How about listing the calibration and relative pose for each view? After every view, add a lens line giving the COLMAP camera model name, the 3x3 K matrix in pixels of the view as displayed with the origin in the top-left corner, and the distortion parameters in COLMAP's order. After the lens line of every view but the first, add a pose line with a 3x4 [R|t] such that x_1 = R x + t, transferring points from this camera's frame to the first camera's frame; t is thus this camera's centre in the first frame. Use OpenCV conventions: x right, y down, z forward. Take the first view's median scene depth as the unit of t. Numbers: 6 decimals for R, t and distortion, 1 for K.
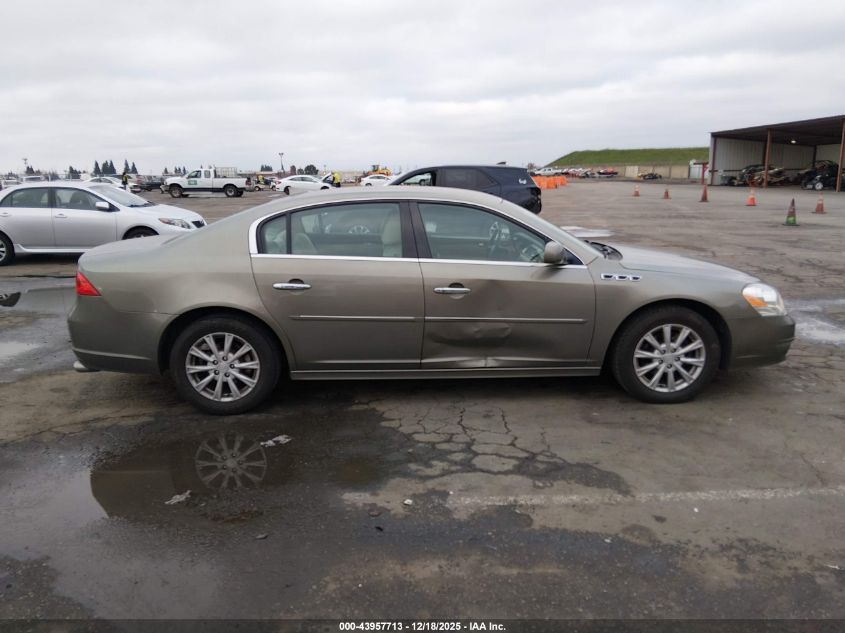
lens RADIAL K [[647.6, 0, 422.5], [0, 647.6, 316.5], [0, 0, 1]] dist [0.099758, -0.150681]
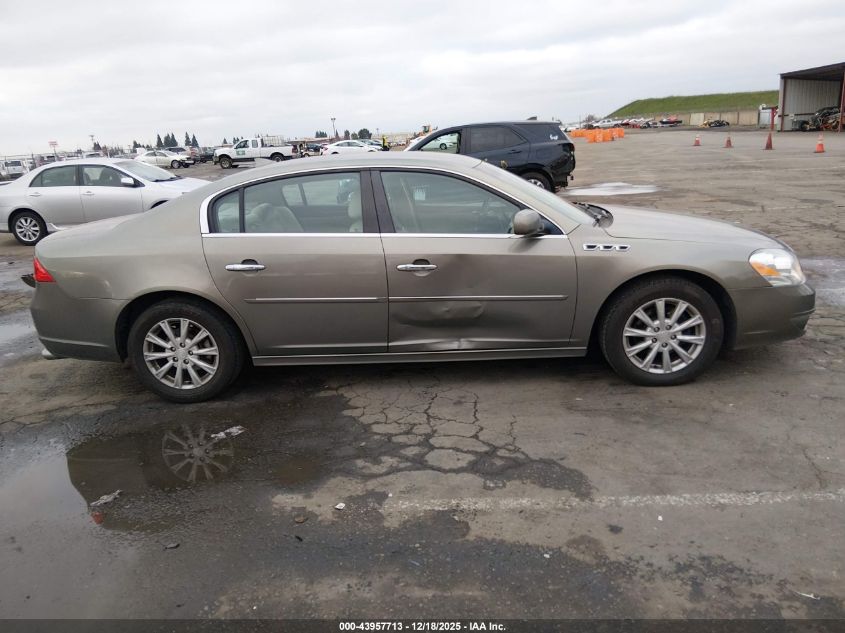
lens RADIAL K [[647.6, 0, 422.5], [0, 647.6, 316.5], [0, 0, 1]] dist [0.099758, -0.150681]
pose [[0.995273, -0.019621, -0.095118, 0.137794], [0.025084, 0.998083, 0.056575, -0.022238], [0.093826, -0.058694, 0.993857, 0.085869]]
